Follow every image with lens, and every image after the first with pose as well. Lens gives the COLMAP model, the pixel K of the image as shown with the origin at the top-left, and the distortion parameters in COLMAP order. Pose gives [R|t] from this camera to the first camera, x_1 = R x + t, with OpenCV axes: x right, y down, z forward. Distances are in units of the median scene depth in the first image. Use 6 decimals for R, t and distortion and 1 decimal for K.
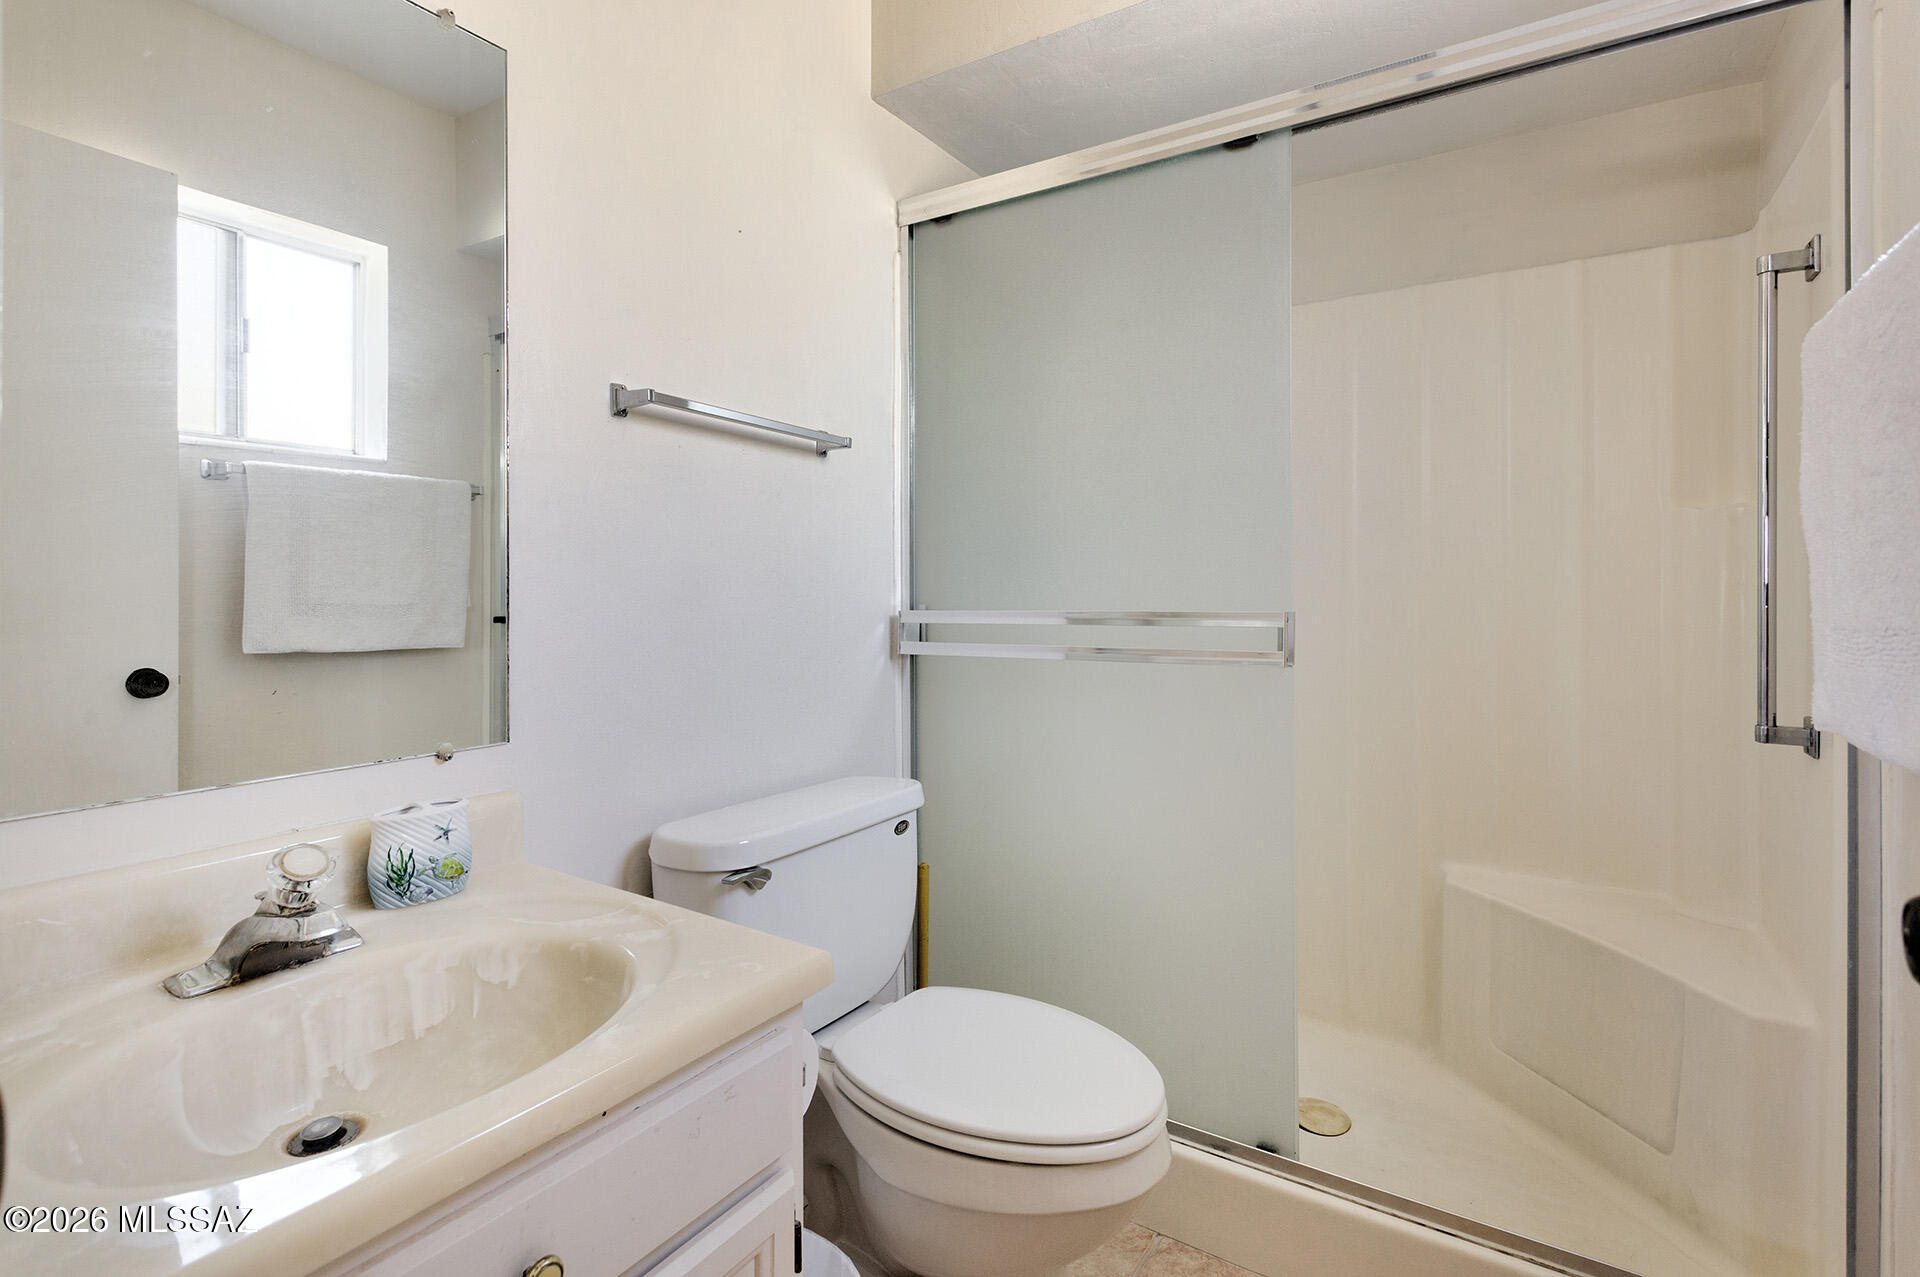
lens RADIAL K [[928.7, 0, 960.2], [0, 928.7, 586.6], [0, 0, 1]] dist [-0.000755, 0.000158]
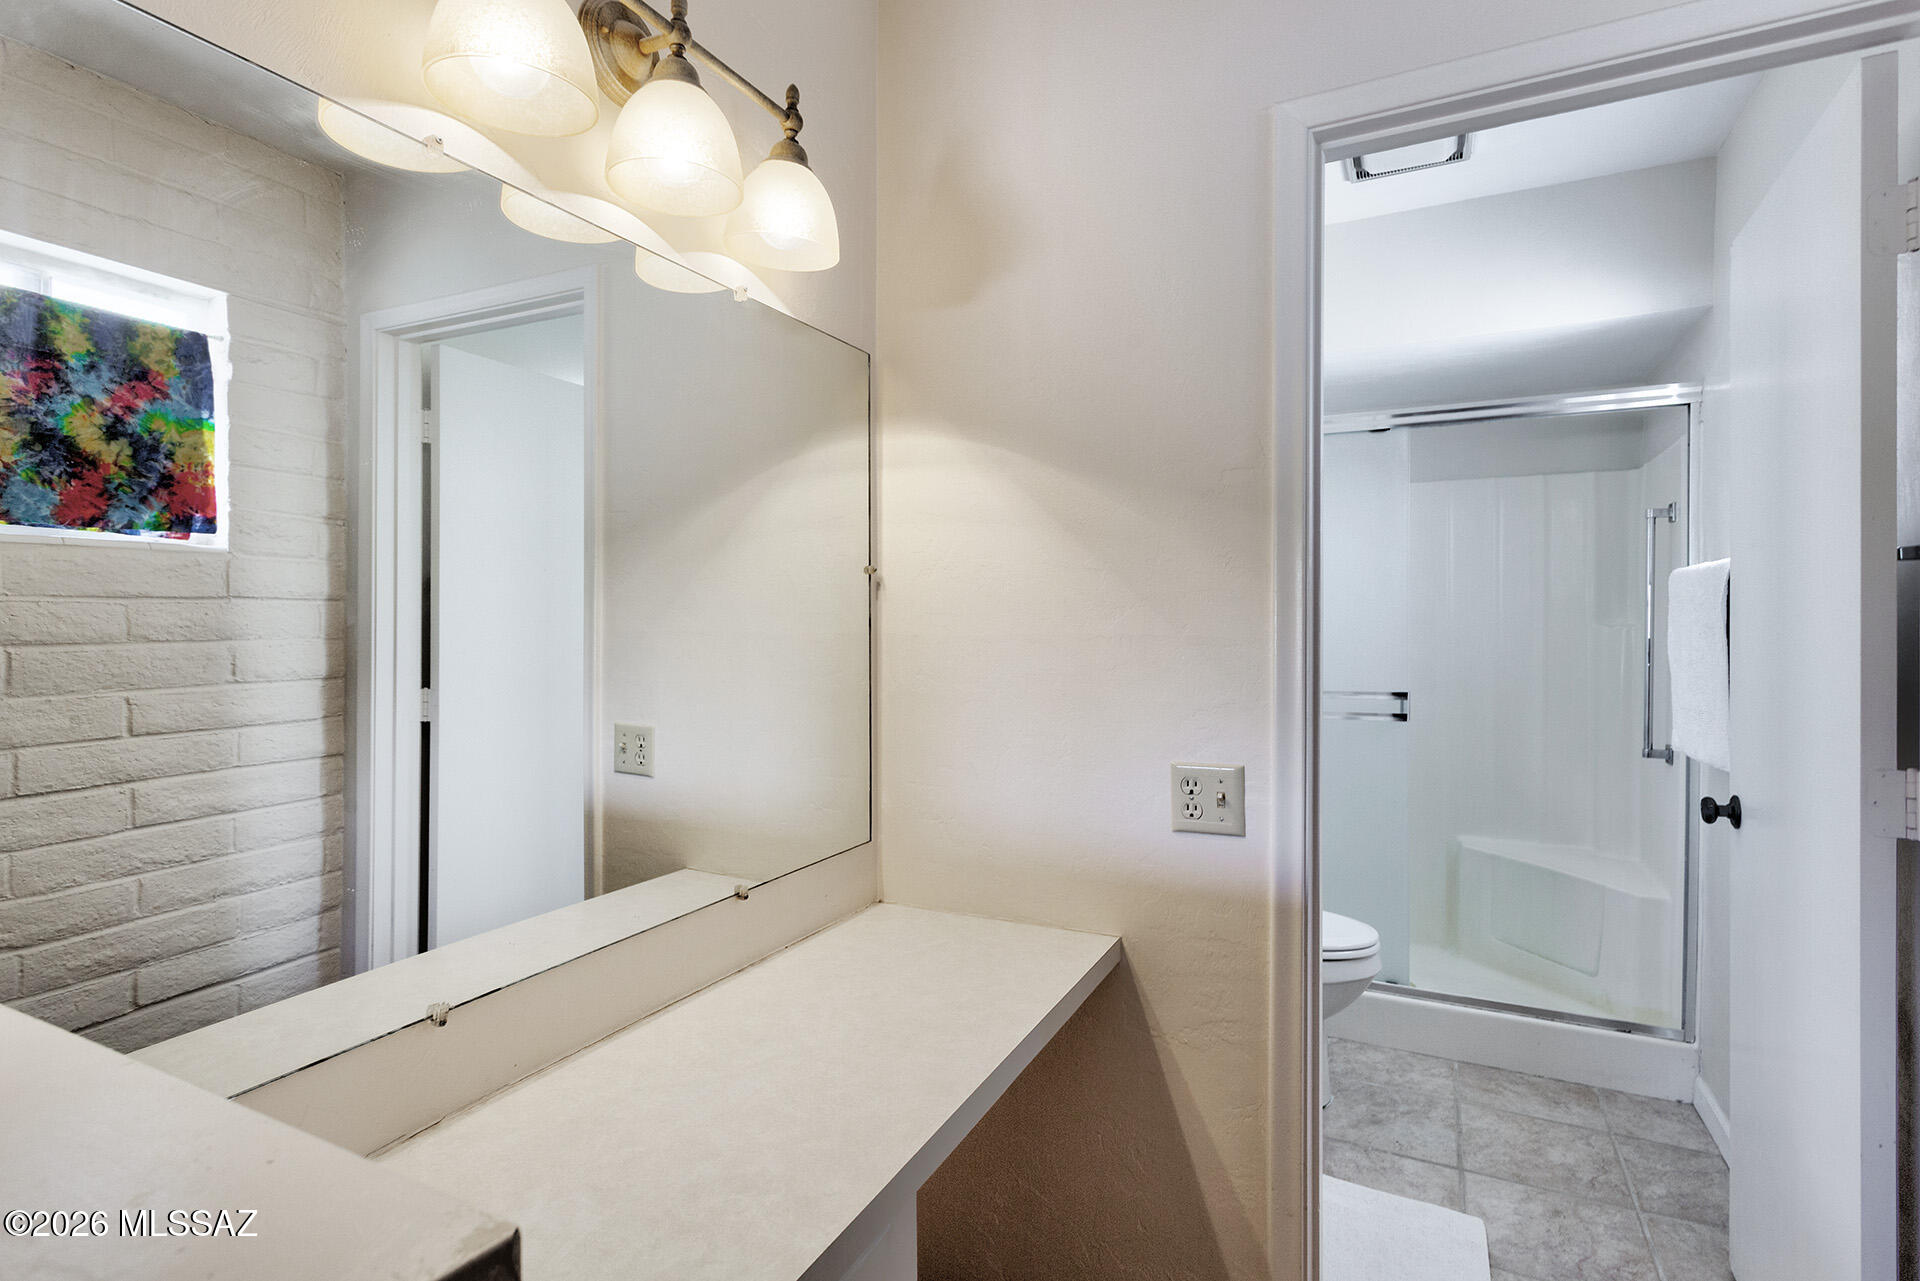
lens RADIAL K [[930.1, 0, 959.6], [0, 930.1, 629.3], [0, 0, 1]] dist [0.001901, 0.000625]
pose [[0.994841, 0.007179, 0.101189, -0.791184], [-0.007816, 0.999952, 0.005899, -0.104811], [-0.101142, -0.006659, 0.994850, -0.821738]]
